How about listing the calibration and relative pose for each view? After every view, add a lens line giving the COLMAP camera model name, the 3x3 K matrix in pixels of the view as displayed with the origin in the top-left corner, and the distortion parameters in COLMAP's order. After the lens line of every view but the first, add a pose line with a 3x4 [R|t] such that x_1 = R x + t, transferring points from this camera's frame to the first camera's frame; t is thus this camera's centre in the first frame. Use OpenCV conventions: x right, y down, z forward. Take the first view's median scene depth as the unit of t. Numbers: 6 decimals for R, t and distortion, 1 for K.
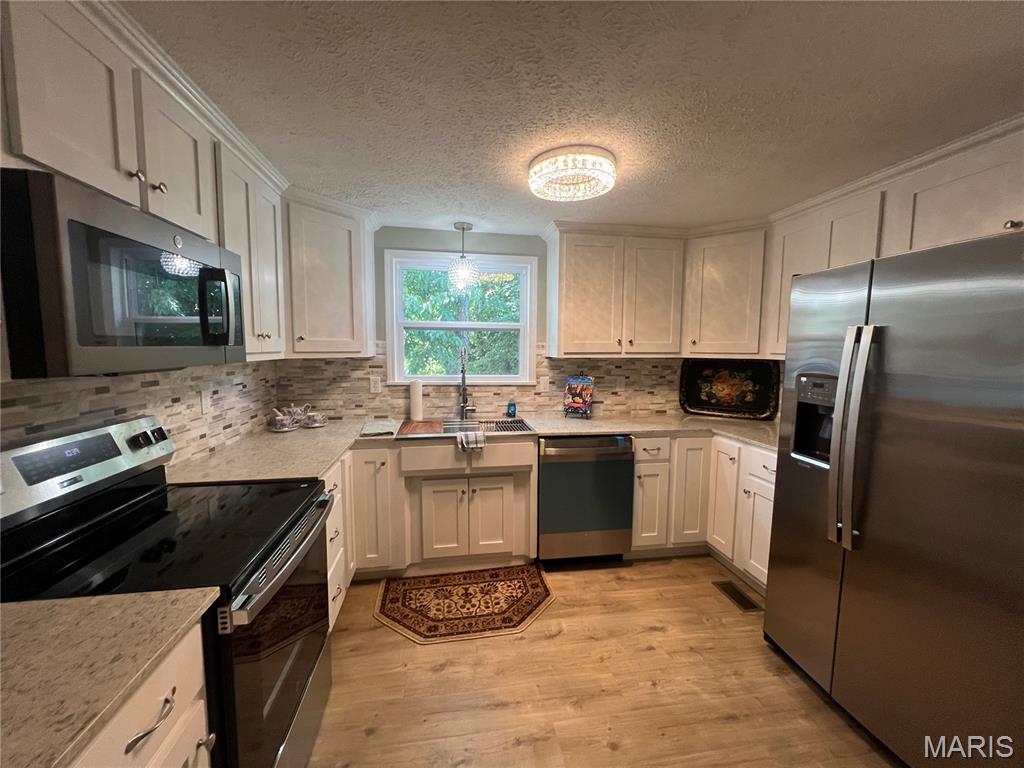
lens RADIAL K [[410.6, 0, 510.9], [0, 410.6, 383.4], [0, 0, 1]] dist [-0.003667, 0.000261]
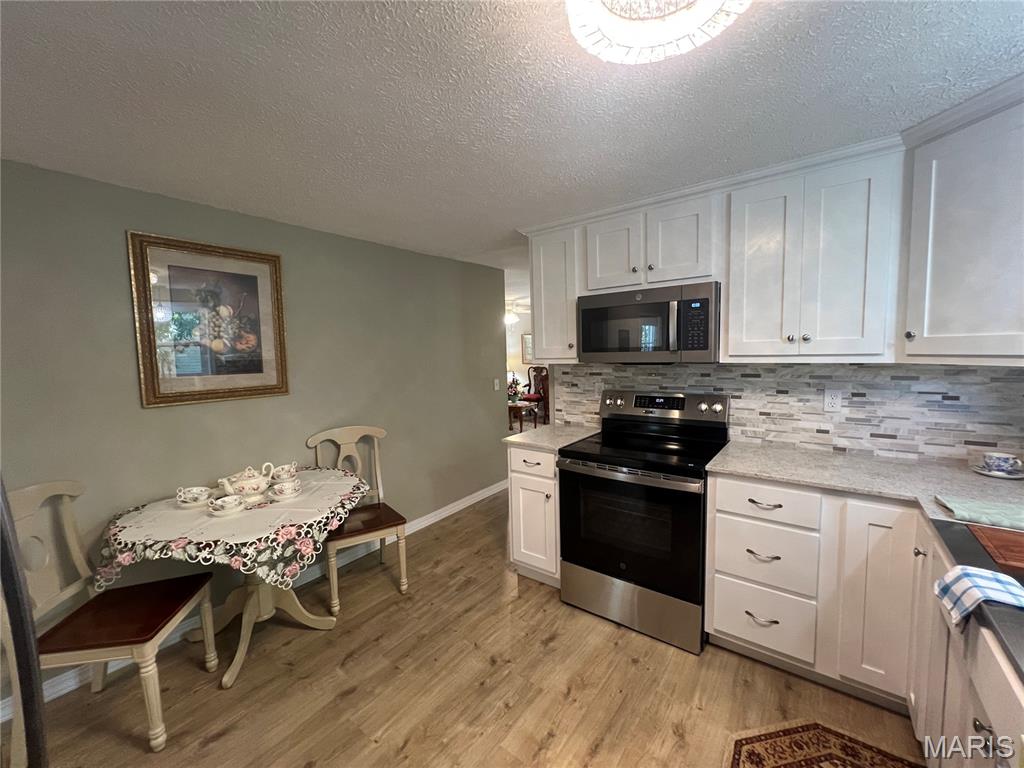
lens RADIAL K [[410.6, 0, 510.9], [0, 410.6, 383.4], [0, 0, 1]] dist [-0.003667, 0.000261]
pose [[-0.727174, 0.065710, -0.683301, 0.443256], [-0.041998, 0.989284, 0.139831, -0.087048], [0.685167, 0.130379, -0.716622, 0.930456]]
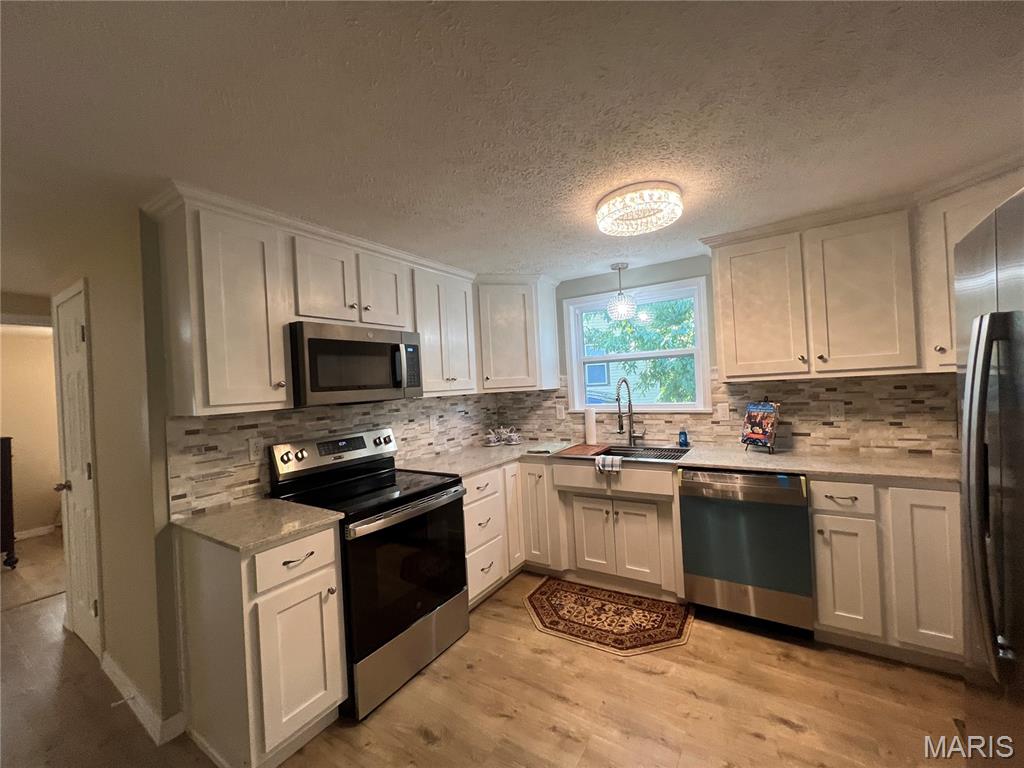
lens RADIAL K [[410.6, 0, 510.9], [0, 410.6, 383.4], [0, 0, 1]] dist [-0.003667, 0.000261]
pose [[0.734986, -0.047736, -0.676400, 0.439148], [-0.002335, 0.997335, -0.072924, 0.007823], [0.678078, 0.055178, 0.732916, 0.026586]]
